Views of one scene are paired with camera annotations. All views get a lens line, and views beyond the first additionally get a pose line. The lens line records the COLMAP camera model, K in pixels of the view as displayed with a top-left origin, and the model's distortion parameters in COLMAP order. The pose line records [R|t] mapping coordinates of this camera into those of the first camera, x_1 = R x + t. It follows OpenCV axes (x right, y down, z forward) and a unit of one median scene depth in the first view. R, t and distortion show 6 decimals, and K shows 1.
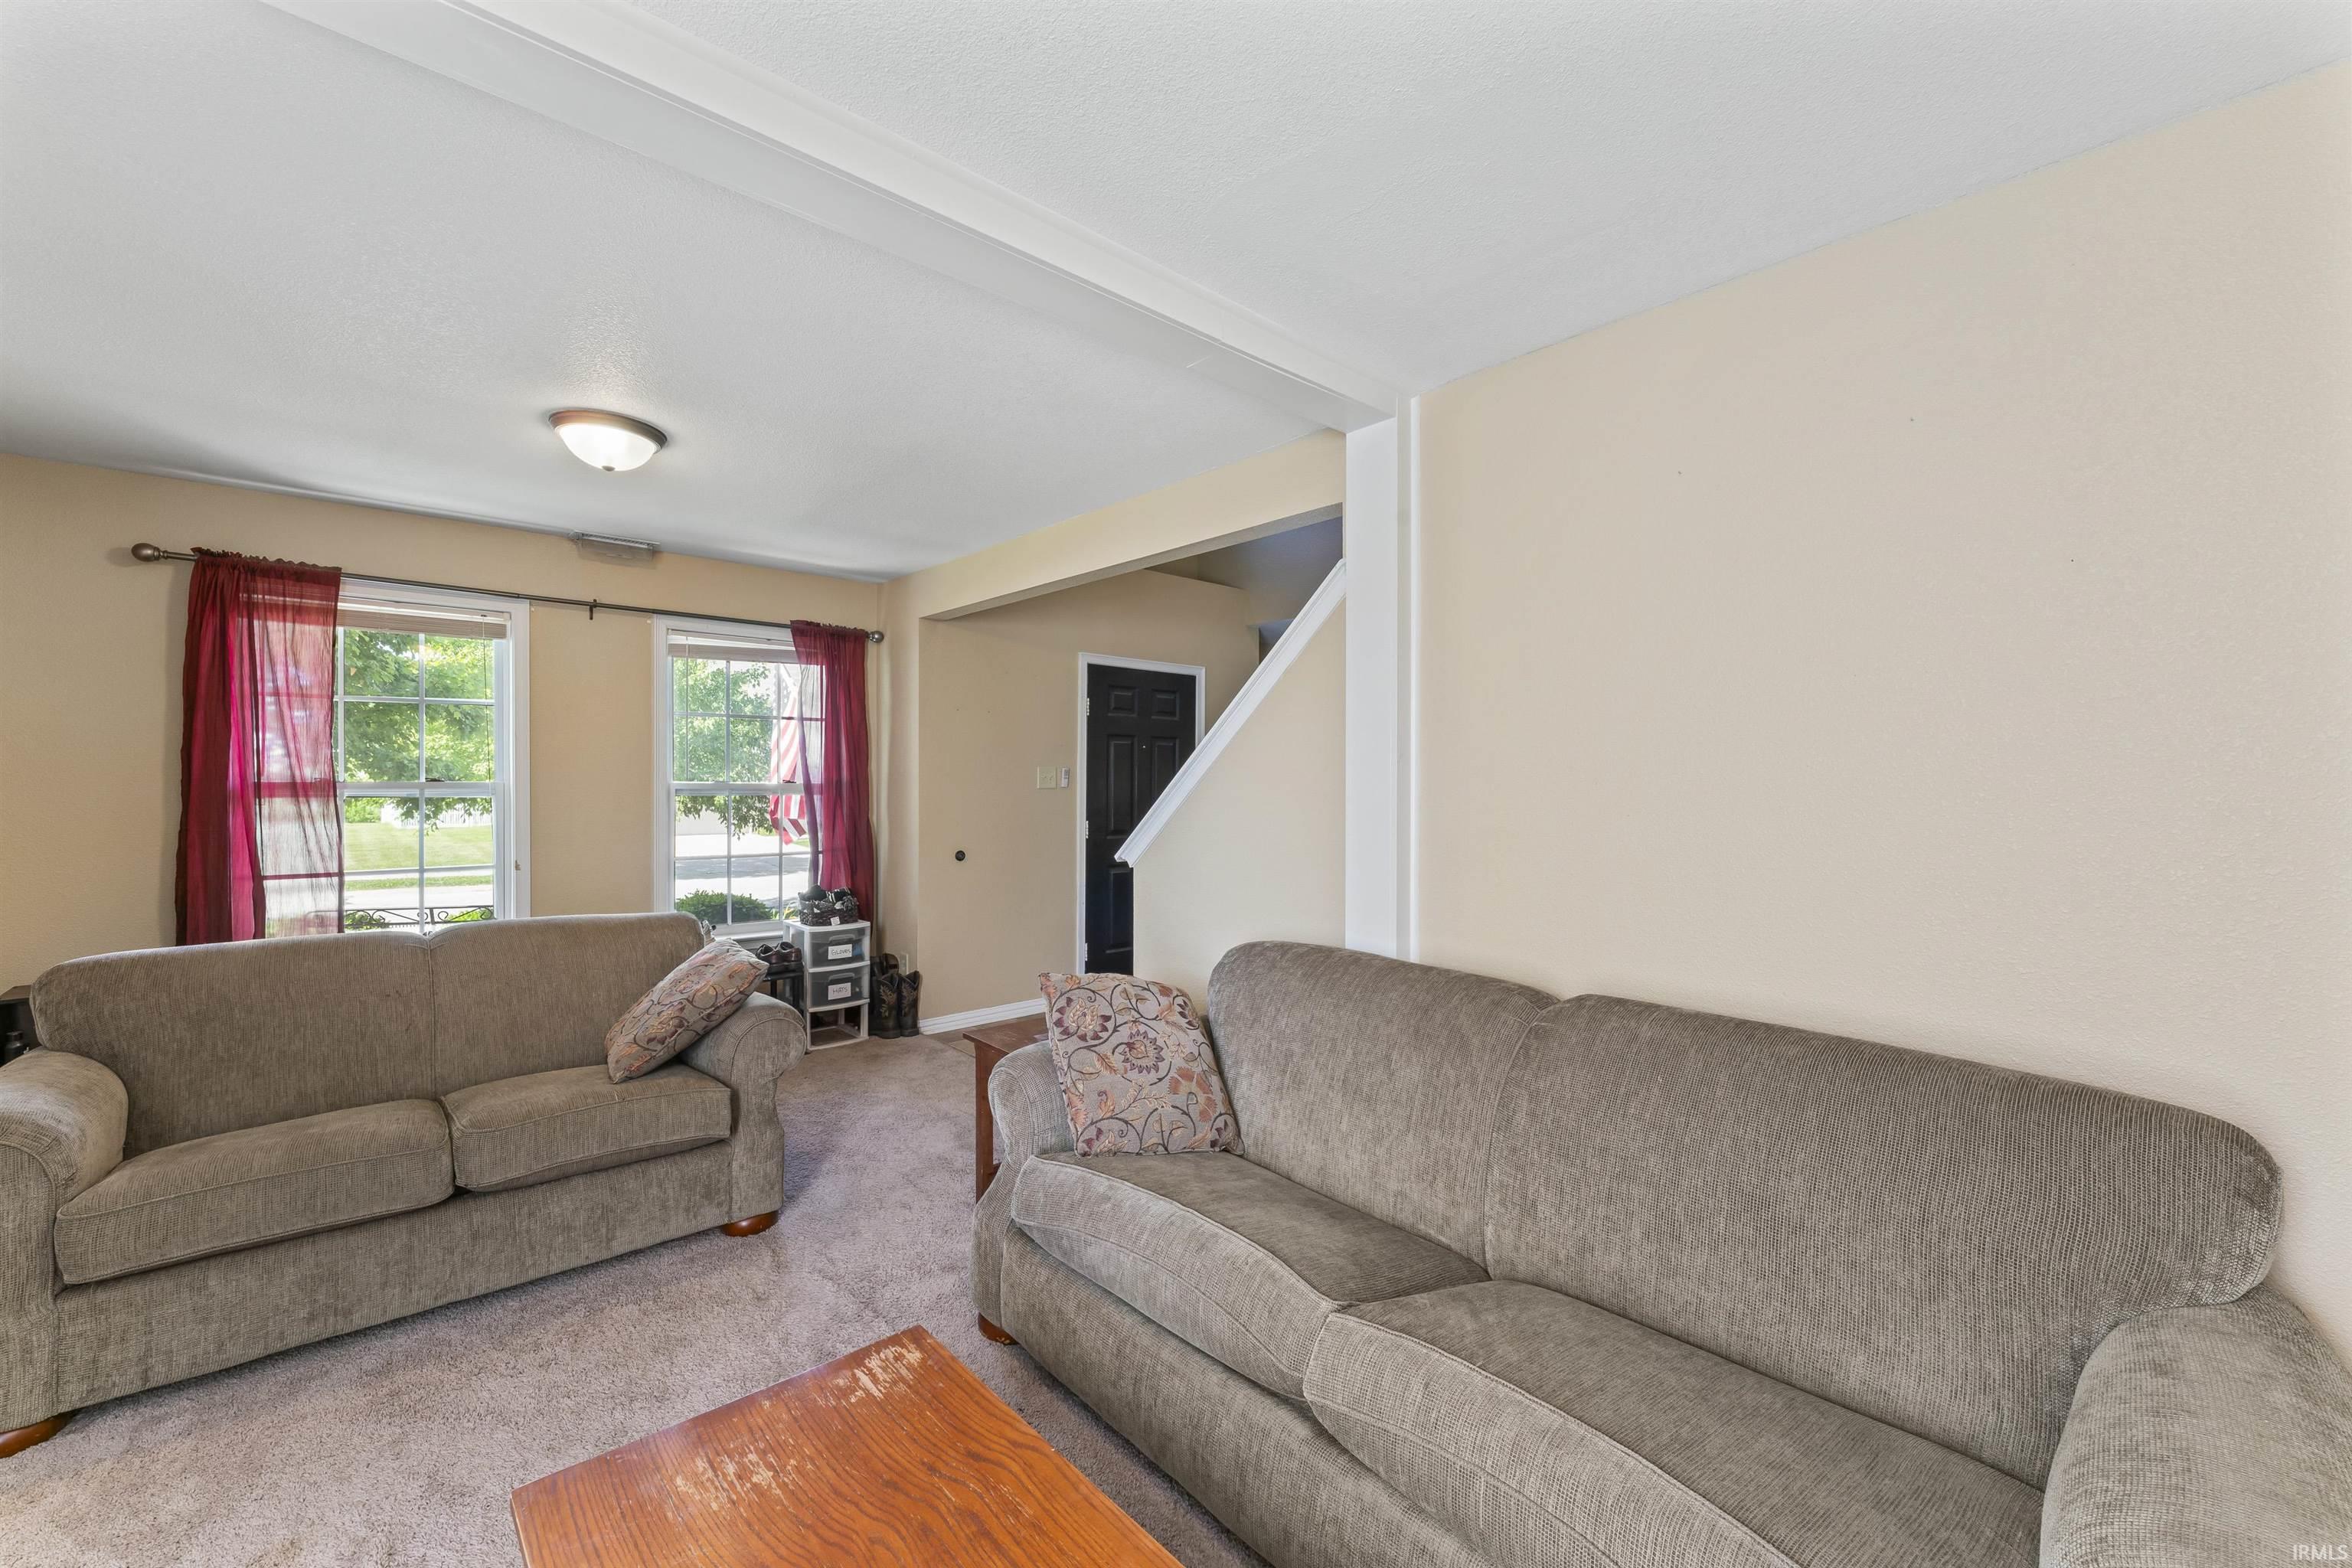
lens RADIAL K [[933.3, 0, 1176.0], [0, 933.3, 784.0], [0, 0, 1]] dist [-0.000483, -0.000163]
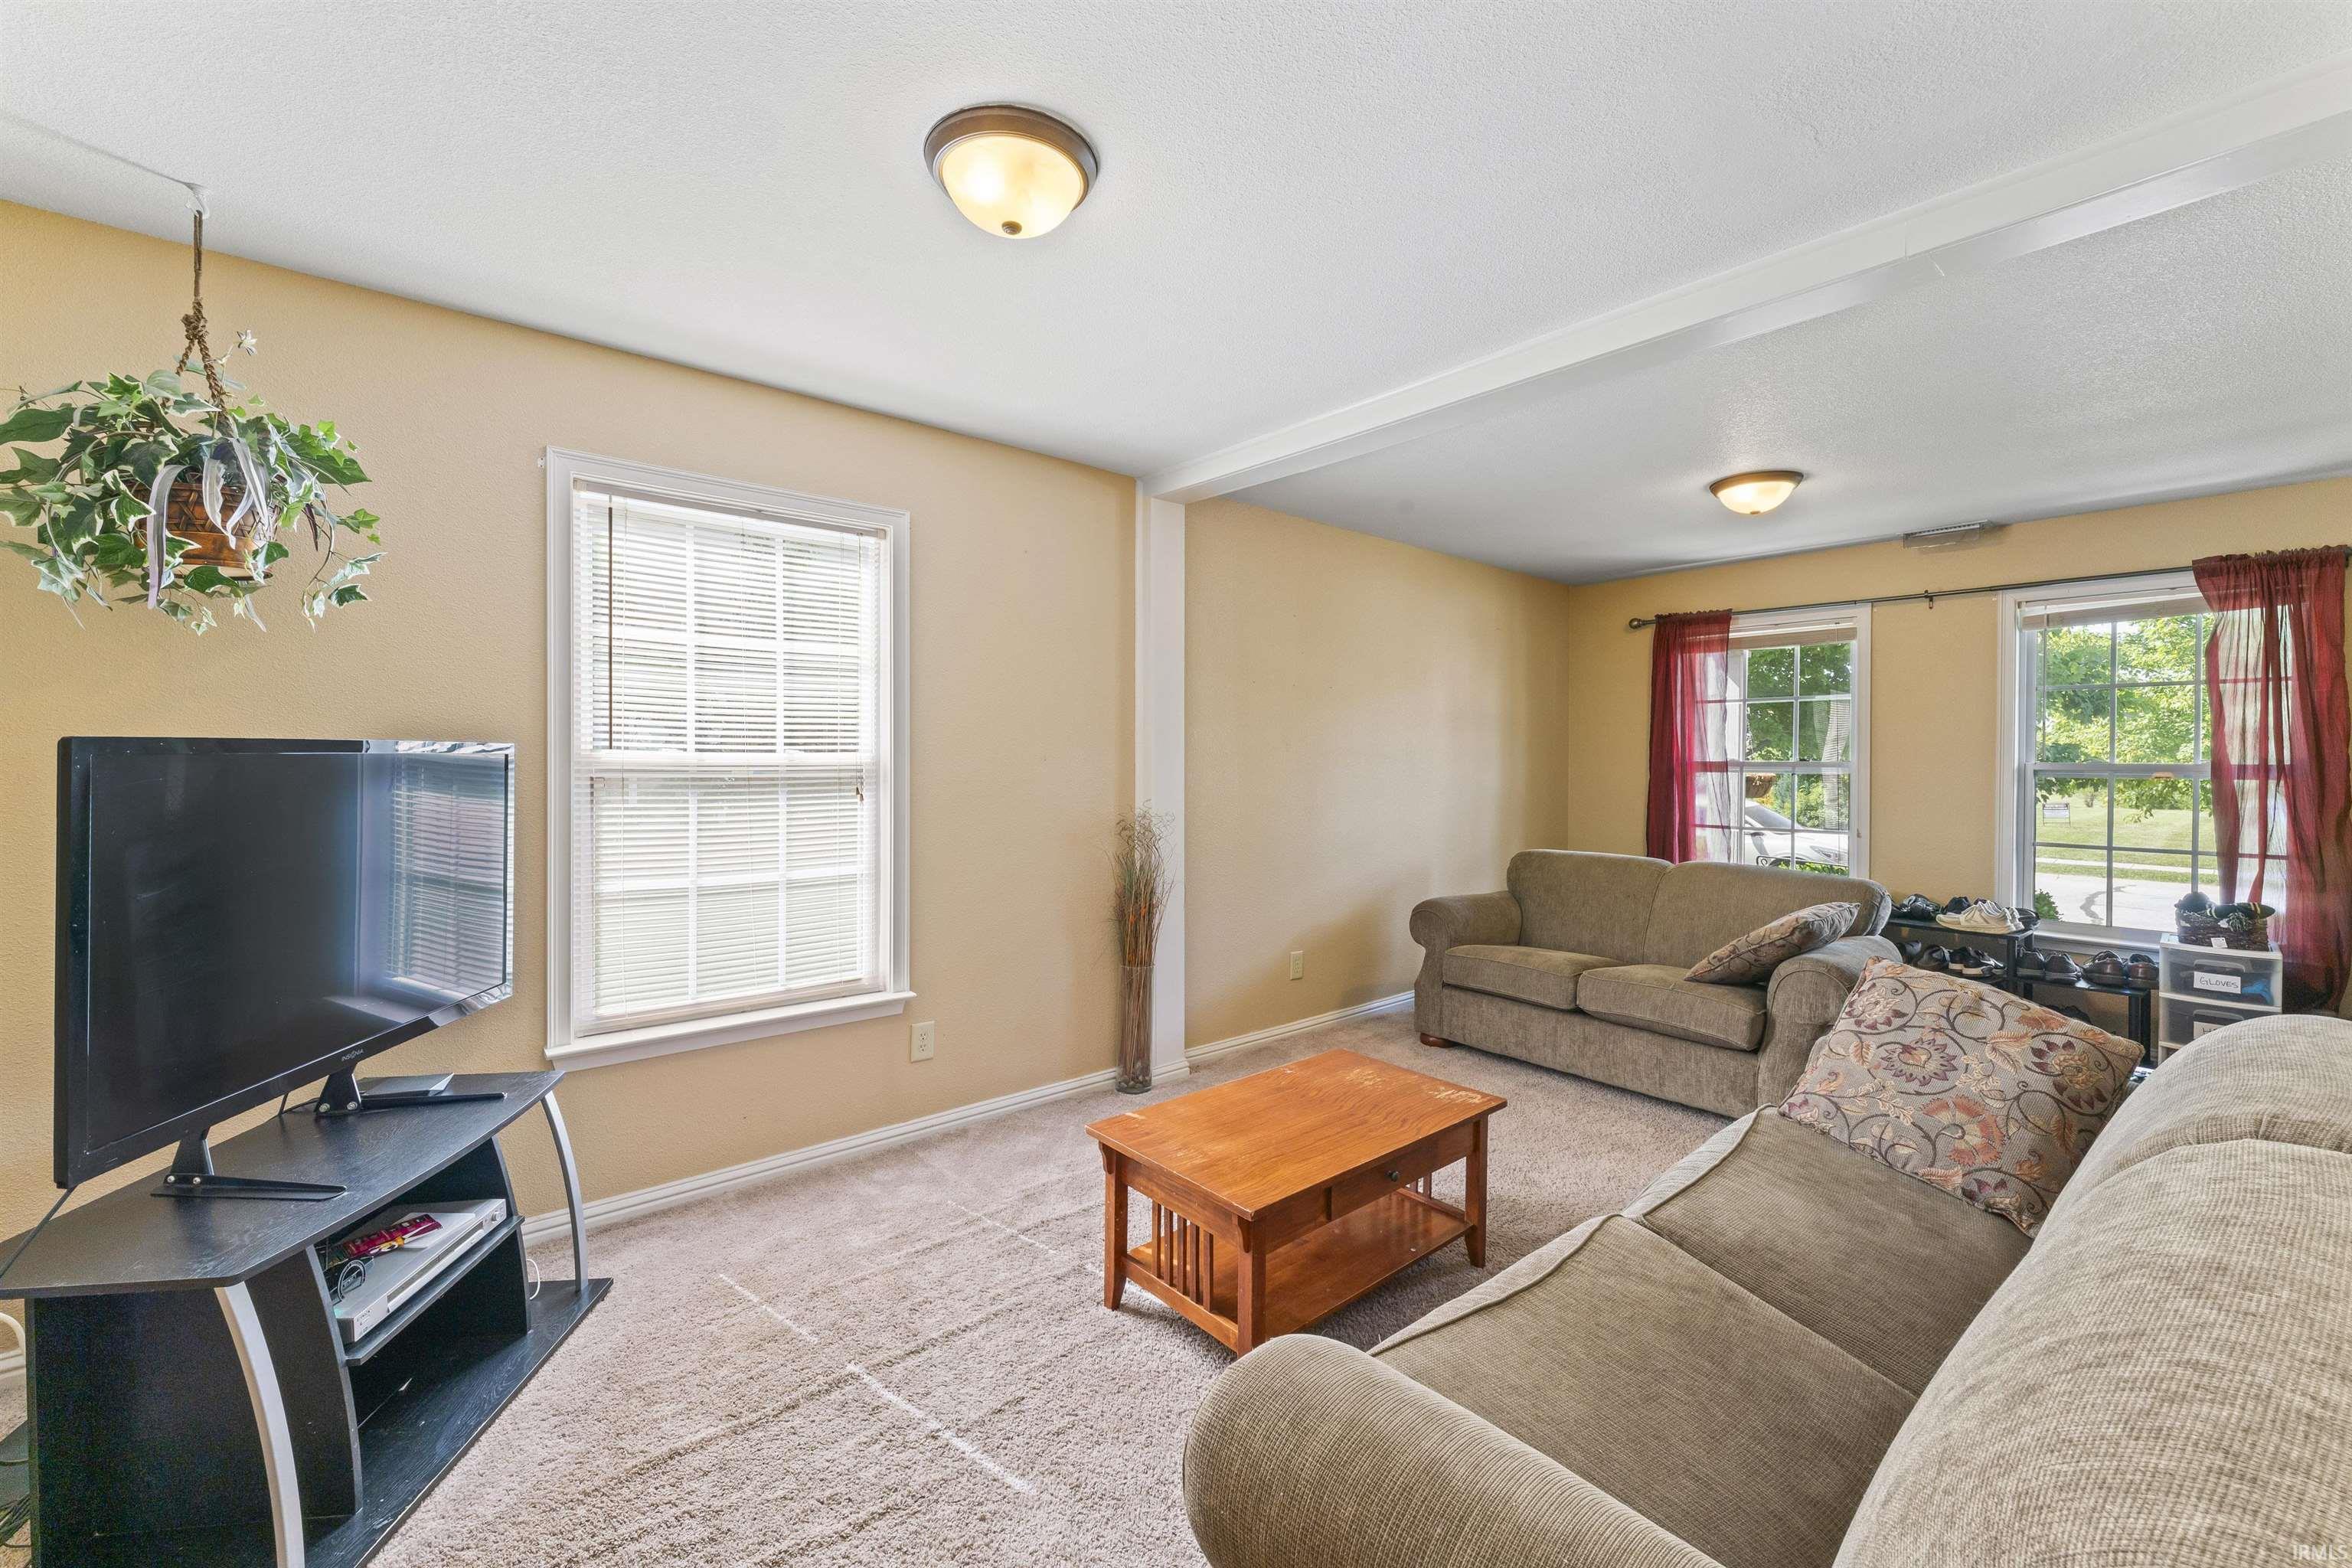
lens RADIAL K [[941.6, 0, 1165.3], [0, 941.6, 758.2], [0, 0, 1]] dist [-0.000481, -0.000009]
pose [[-0.026643, -0.003211, -0.999640, 0.561214], [-0.007059, 0.999971, -0.003024, 0.003957], [0.999620, 0.006976, -0.026665, 0.192493]]
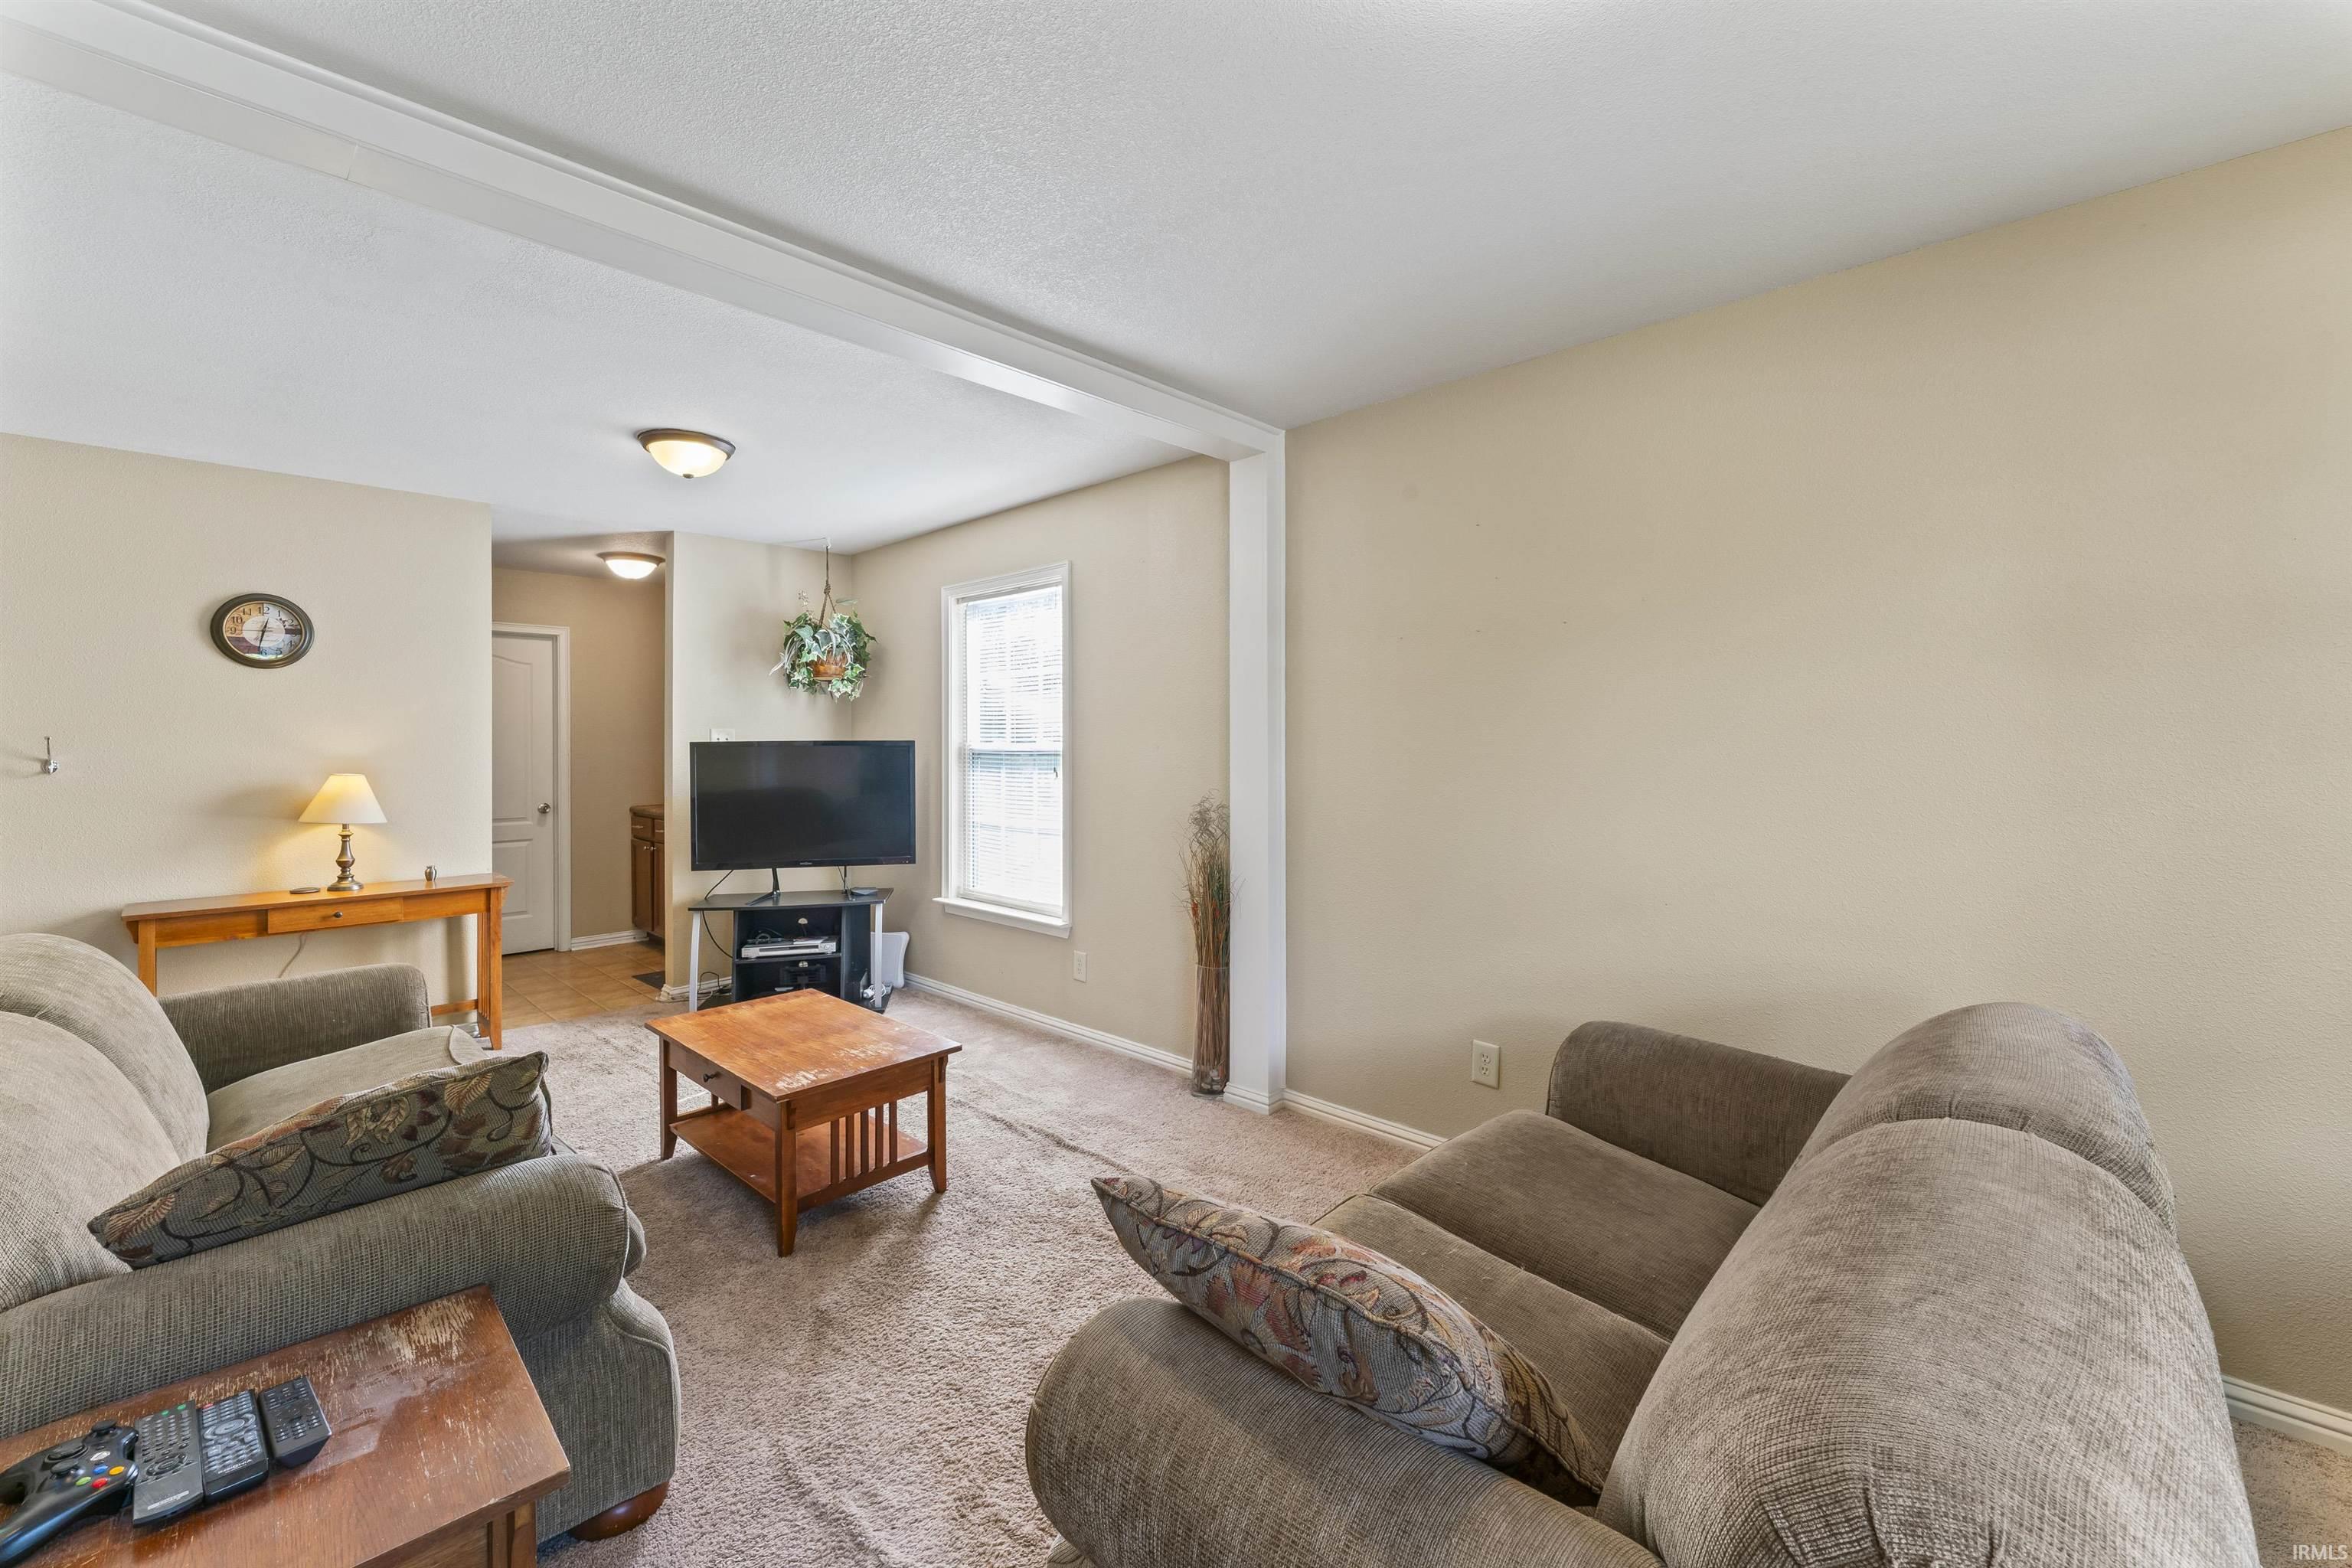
lens RADIAL K [[941.6, 0, 1165.3], [0, 941.6, 758.2], [0, 0, 1]] dist [-0.000481, -0.000009]
pose [[-0.996852, -0.000696, -0.079277, -0.328228], [-0.001748, 0.999911, 0.013198, 0.003185], [0.079261, 0.013295, -0.996765, 1.076492]]
